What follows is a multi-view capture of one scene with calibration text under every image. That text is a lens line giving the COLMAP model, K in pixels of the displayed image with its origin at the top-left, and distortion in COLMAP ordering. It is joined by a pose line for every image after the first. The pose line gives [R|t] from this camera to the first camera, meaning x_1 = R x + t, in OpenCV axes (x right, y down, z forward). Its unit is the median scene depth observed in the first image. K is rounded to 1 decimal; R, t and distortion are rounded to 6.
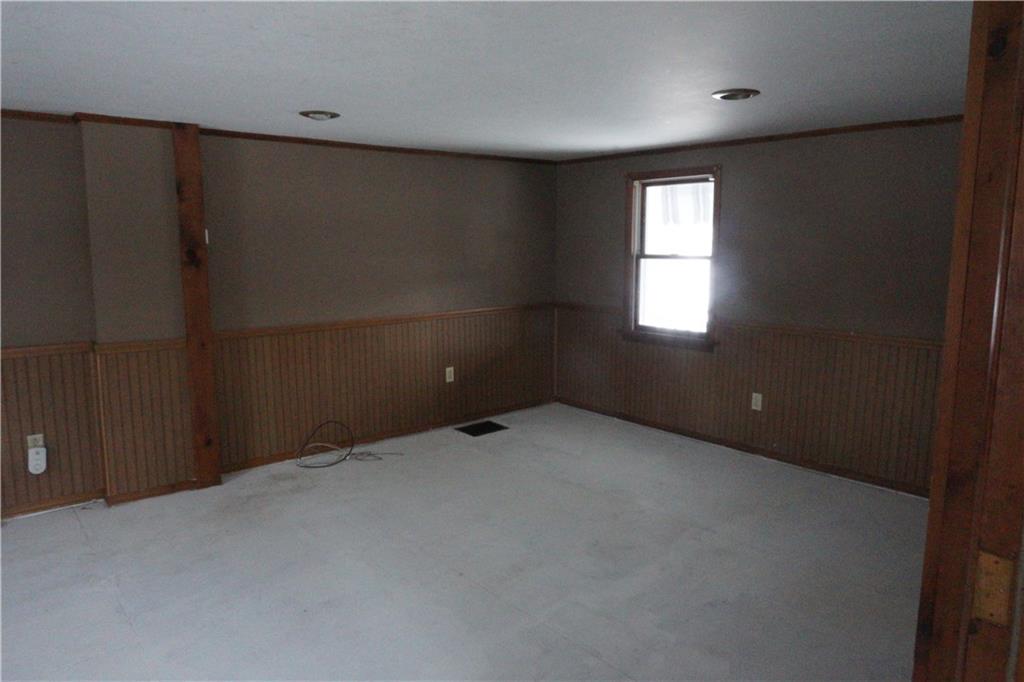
lens RADIAL K [[700.1, 0, 512.0], [0, 700.1, 341.0], [0, 0, 1]] dist [0.032413, 0.002622]
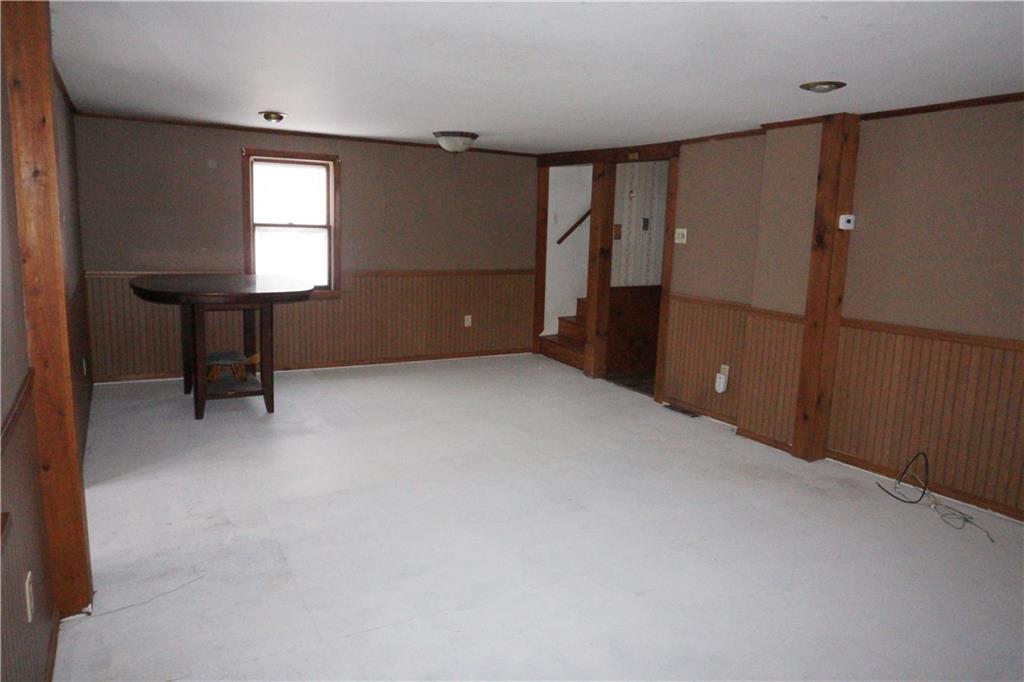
lens RADIAL K [[700.1, 0, 512.0], [0, 700.1, 341.0], [0, 0, 1]] dist [0.032413, 0.002622]
pose [[-0.145641, 0.168169, -0.974940, 0.668979], [-0.164826, 0.967550, 0.191517, -0.100519], [0.975511, 0.188589, -0.113196, 0.690134]]
